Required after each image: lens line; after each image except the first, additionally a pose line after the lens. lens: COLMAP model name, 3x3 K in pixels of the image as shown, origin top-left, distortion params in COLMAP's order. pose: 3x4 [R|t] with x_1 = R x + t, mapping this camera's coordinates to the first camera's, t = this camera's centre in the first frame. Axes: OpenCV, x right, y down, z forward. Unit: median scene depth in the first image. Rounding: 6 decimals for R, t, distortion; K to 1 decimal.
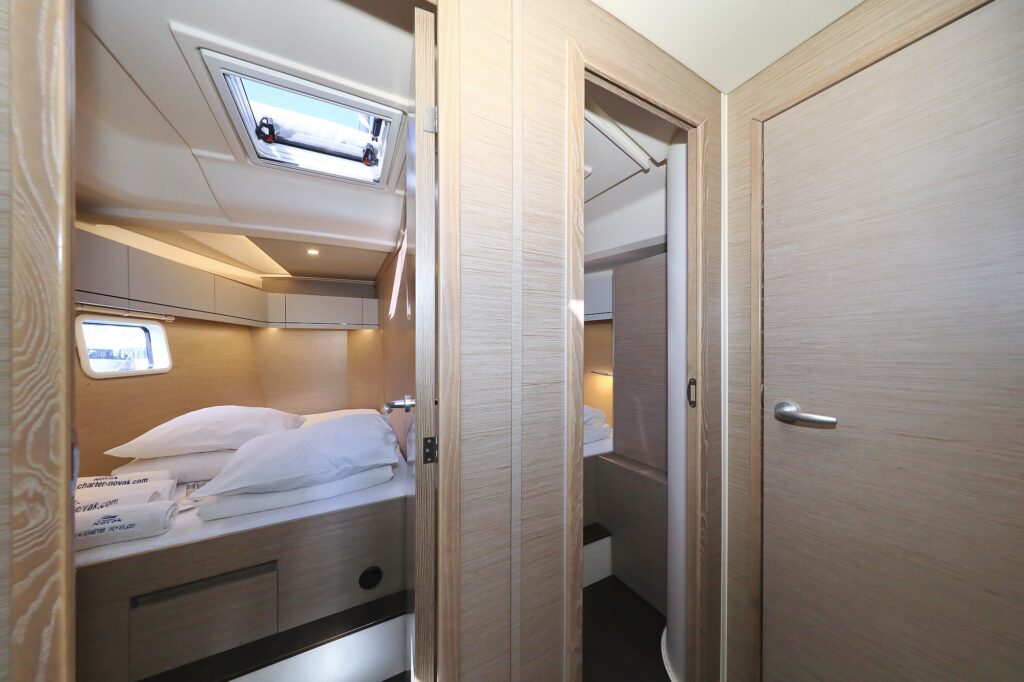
lens RADIAL K [[324.1, 0, 513.8], [0, 324.1, 342.6], [0, 0, 1]] dist [-0.001674, -0.000183]
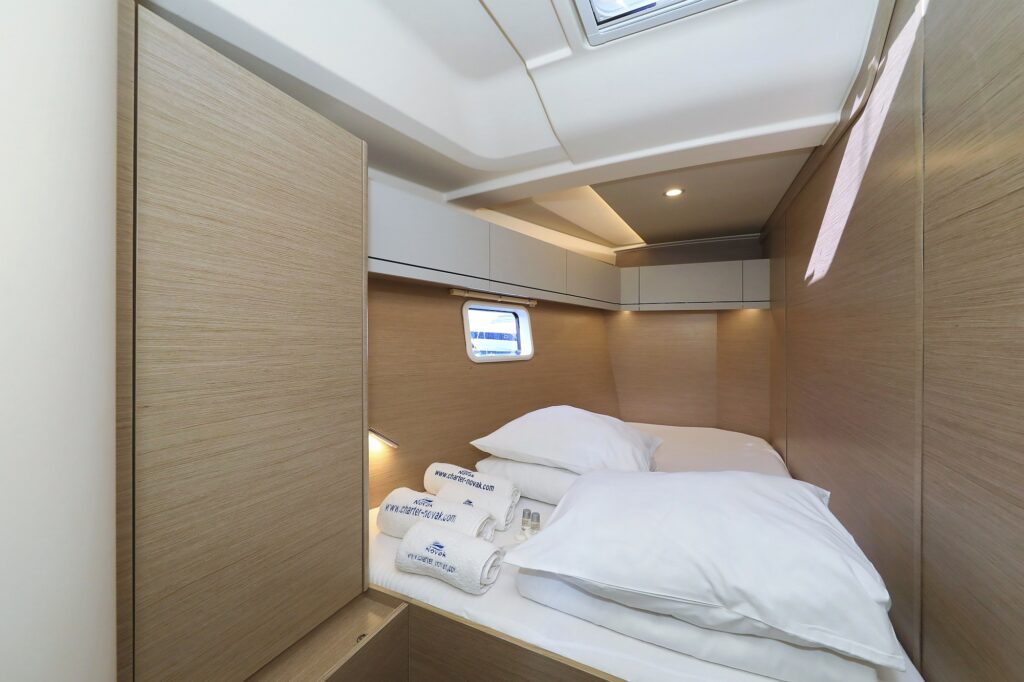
lens RADIAL K [[381.8, 0, 513.0], [0, 381.8, 331.1], [0, 0, 1]] dist [-0.000973, -0.000095]
pose [[0.589535, 0.006818, -0.807714, -0.219094], [-0.007878, 0.999965, 0.002691, 0.006287], [0.807704, 0.004777, 0.589569, 0.331661]]
